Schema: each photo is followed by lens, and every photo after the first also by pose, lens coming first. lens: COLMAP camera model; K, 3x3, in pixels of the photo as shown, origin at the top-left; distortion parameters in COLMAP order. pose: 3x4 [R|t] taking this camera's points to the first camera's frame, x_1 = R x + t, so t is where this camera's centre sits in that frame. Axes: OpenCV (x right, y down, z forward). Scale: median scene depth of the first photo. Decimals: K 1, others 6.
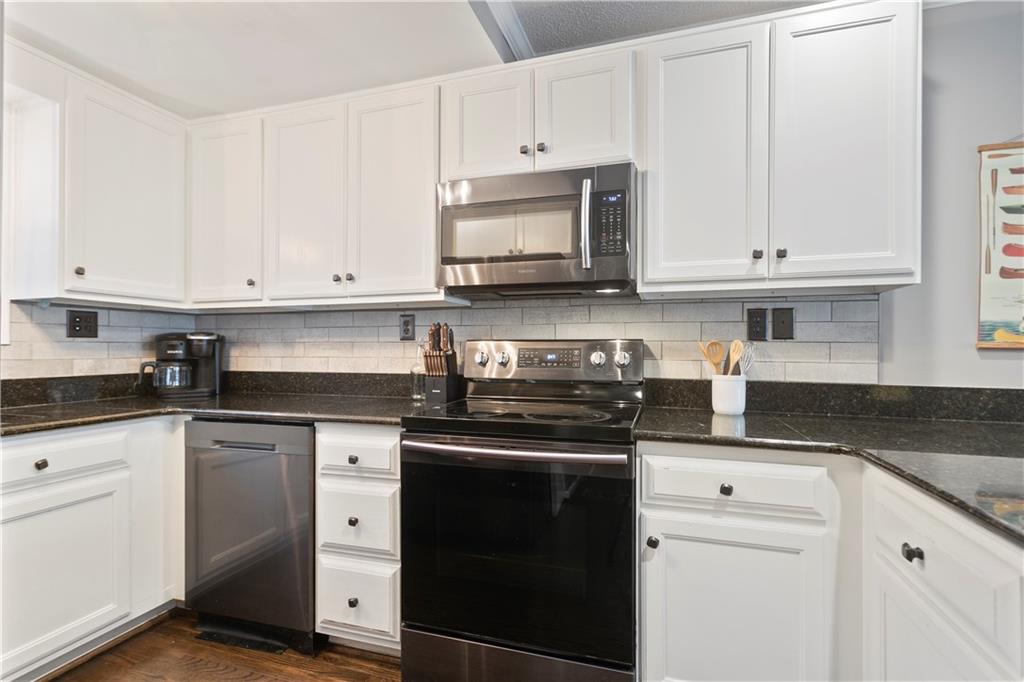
lens RADIAL K [[492.9, 0, 520.4], [0, 492.9, 347.6], [0, 0, 1]] dist [0.003203, 0.000171]
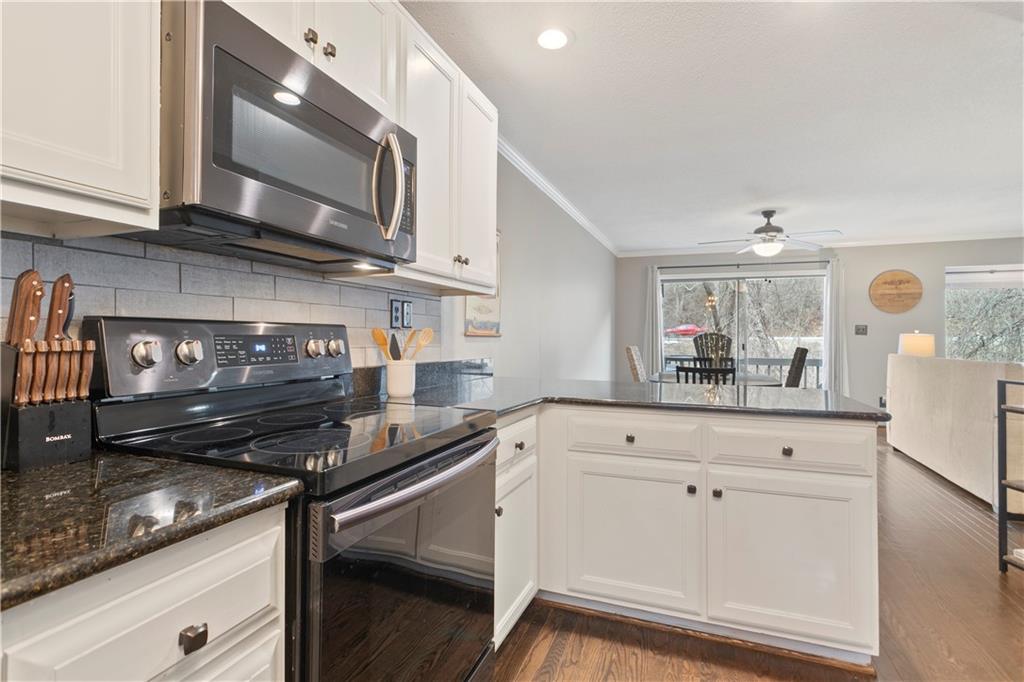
lens RADIAL K [[492.9, 0, 511.2], [0, 492.9, 334.1], [0, 0, 1]] dist [0.003203, 0.000171]
pose [[0.068709, 0.002866, 0.997633, -0.553977], [-0.005782, 0.999980, -0.002474, 0.000189], [-0.997620, -0.005598, 0.068724, 0.591856]]
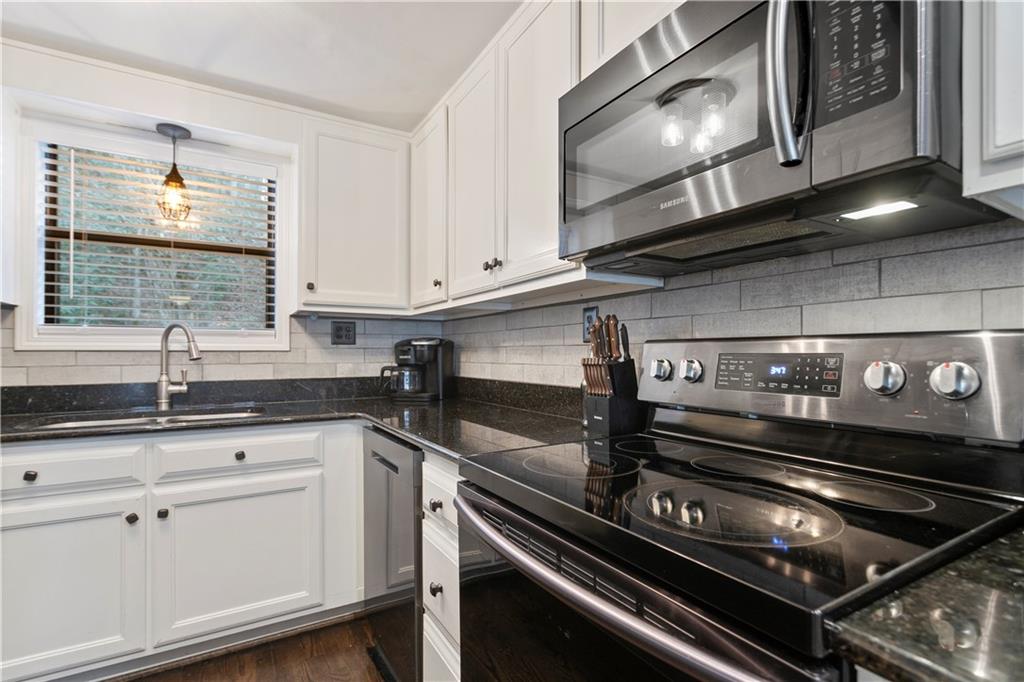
lens RADIAL K [[492.9, 0, 511.5], [0, 492.9, 349.9], [0, 0, 1]] dist [0.003203, 0.000171]
pose [[0.732999, -0.005896, -0.680204, 0.197550], [0.002785, 0.999980, -0.005666, -0.000046], [0.680224, 0.002259, 0.733001, 0.427244]]
